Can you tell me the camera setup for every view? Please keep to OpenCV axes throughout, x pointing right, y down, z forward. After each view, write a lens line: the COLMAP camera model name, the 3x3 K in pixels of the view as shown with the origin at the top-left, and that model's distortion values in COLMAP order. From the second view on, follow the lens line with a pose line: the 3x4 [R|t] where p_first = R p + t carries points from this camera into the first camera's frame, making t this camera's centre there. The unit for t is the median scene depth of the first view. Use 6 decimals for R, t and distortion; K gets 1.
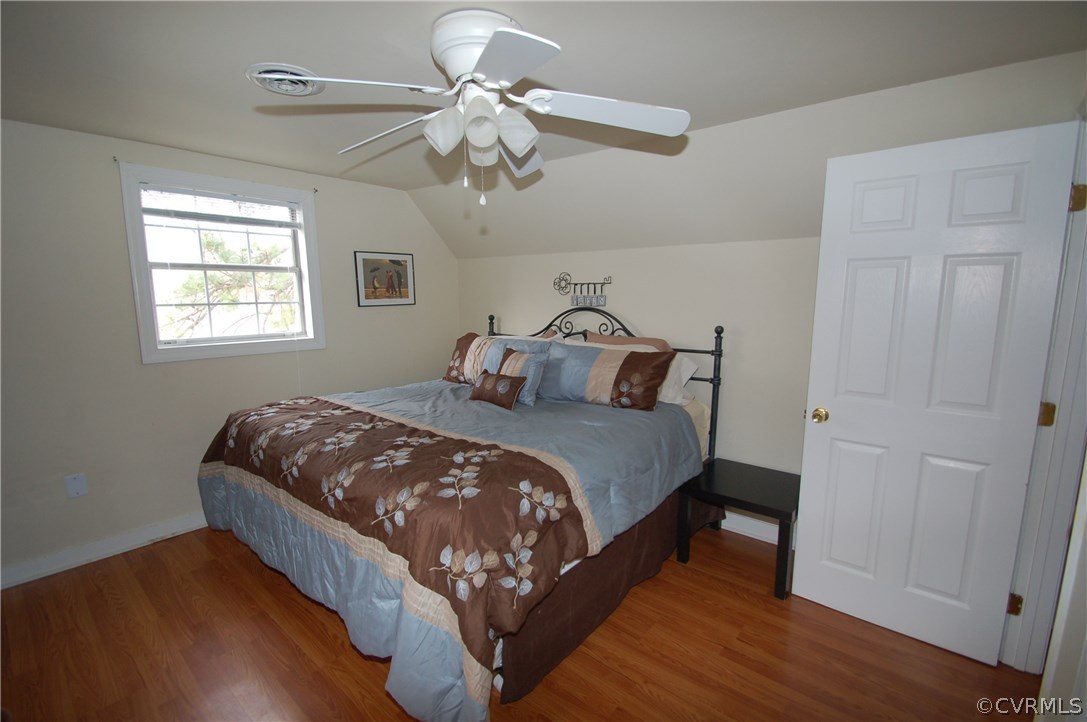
lens RADIAL K [[483.5, 0, 537.2], [0, 483.5, 362.7], [0, 0, 1]] dist [0.006435, -0.013035]
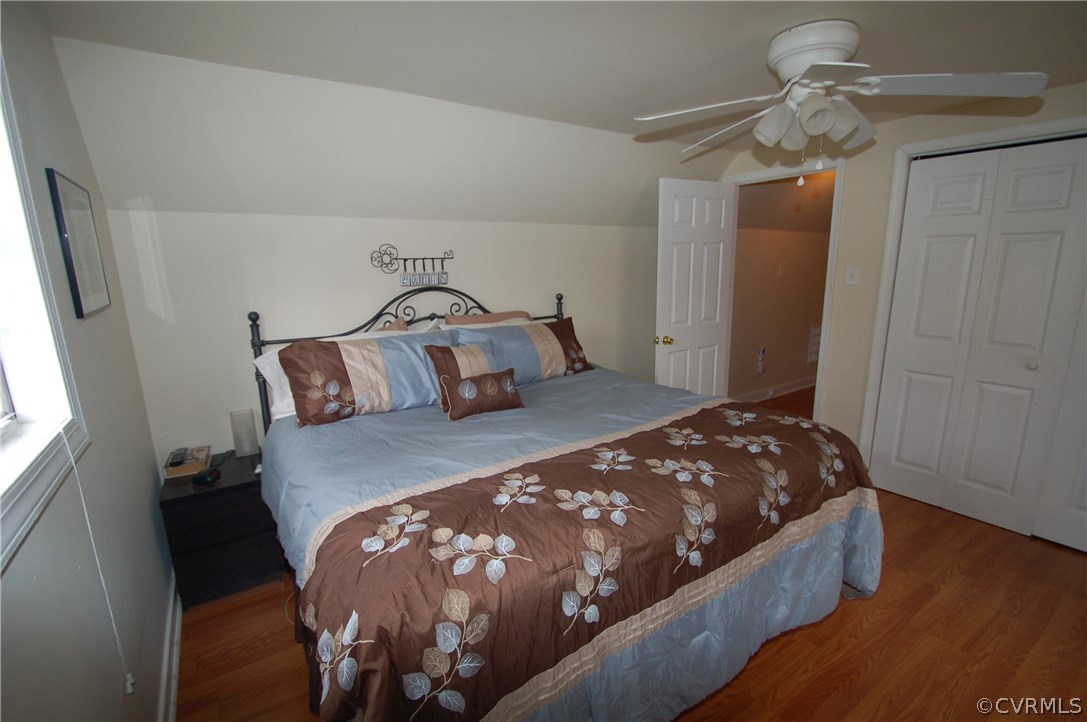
lens RADIAL K [[483.5, 0, 537.6], [0, 483.5, 361.5], [0, 0, 1]] dist [0.006435, -0.013035]
pose [[0.287042, -0.194329, 0.938000, -0.674207], [0.160746, 0.975093, 0.152823, -0.087571], [-0.944335, 0.106913, 0.311130, 0.580822]]
